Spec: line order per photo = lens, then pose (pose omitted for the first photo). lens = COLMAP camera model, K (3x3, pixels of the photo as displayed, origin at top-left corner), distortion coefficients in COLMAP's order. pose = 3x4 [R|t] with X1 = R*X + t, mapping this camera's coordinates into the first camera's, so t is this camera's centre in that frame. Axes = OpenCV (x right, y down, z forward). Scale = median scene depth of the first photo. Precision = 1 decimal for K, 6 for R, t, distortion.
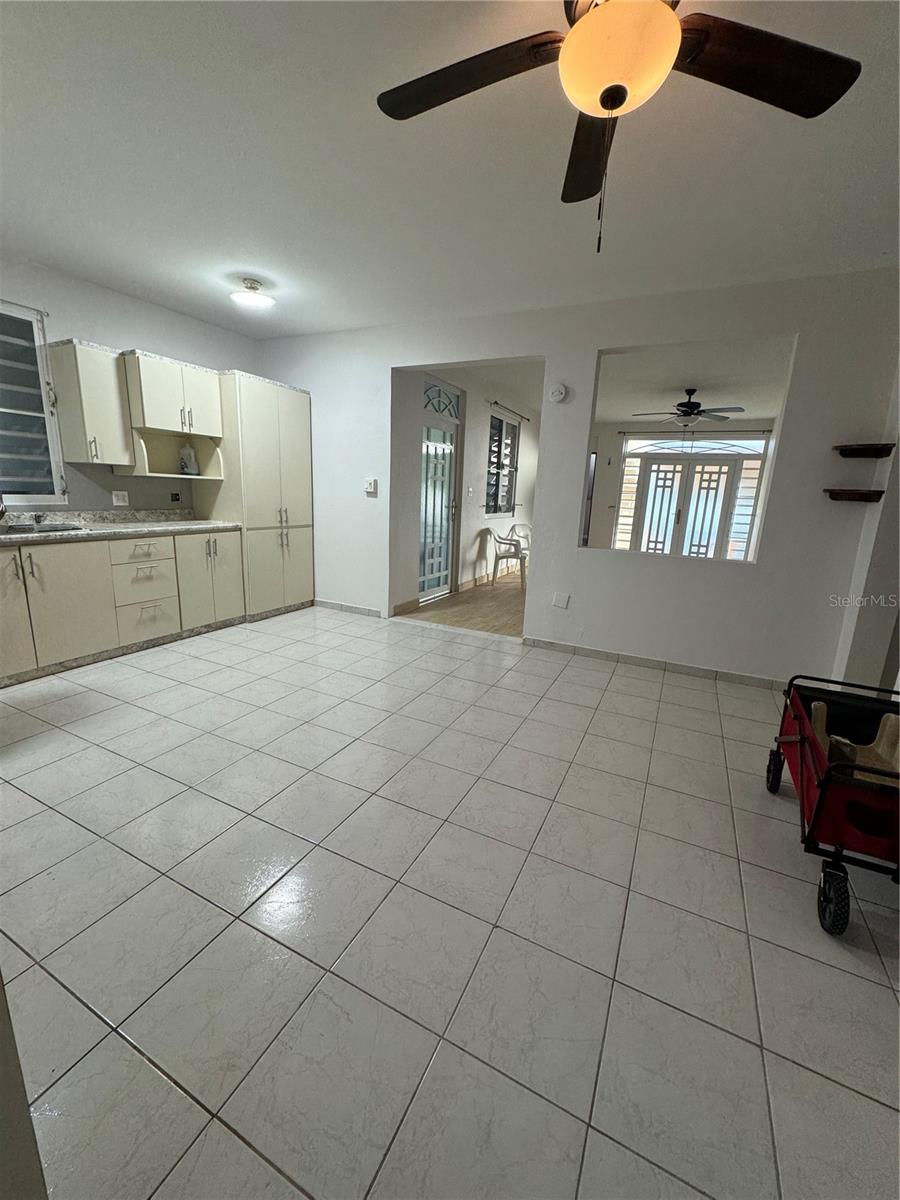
lens RADIAL K [[477.9, 0, 450.0], [0, 477.9, 600.0], [0, 0, 1]] dist [-0.000674, 0.000155]
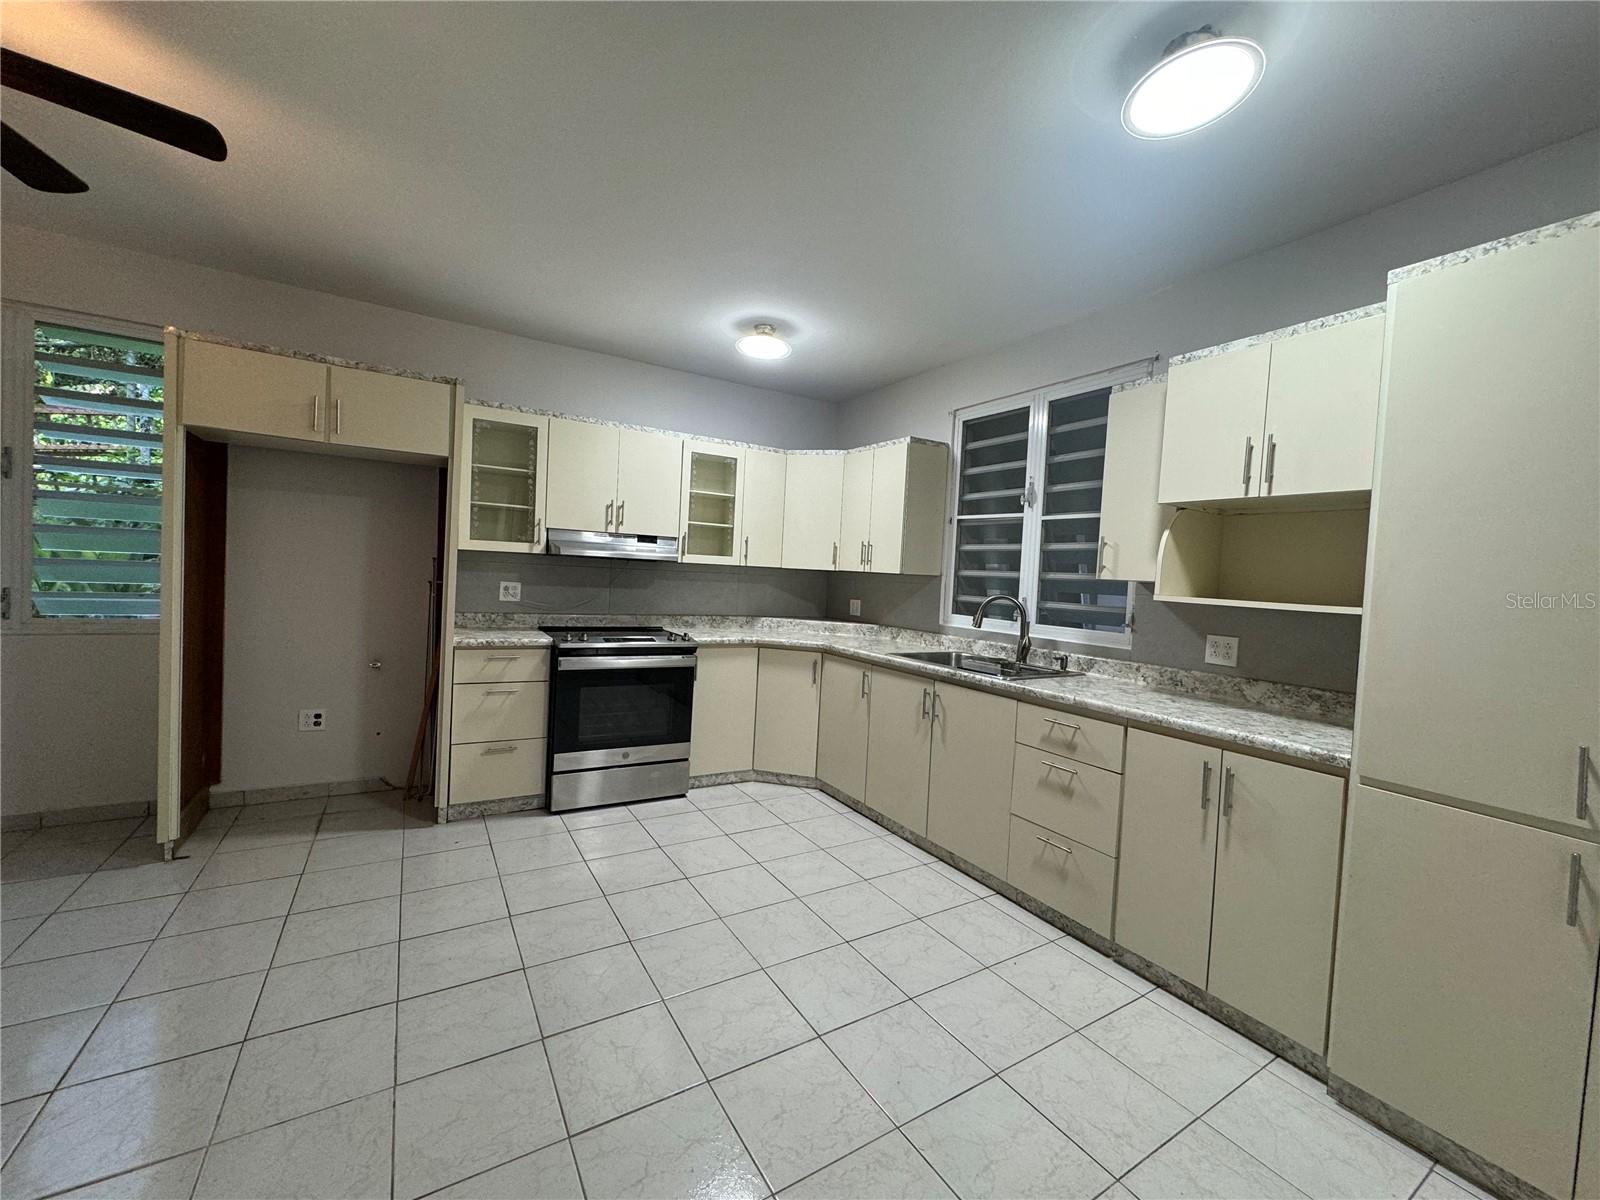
lens RADIAL K [[637.2, 0, 800.0], [0, 637.2, 600.0], [0, 0, 1]] dist [-0.000674, 0.000155]
pose [[-0.536859, -0.037468, -0.842840, 0.104014], [-0.258814, 0.958158, 0.122261, -0.250835], [0.802993, 0.283776, -0.524093, 1.067916]]
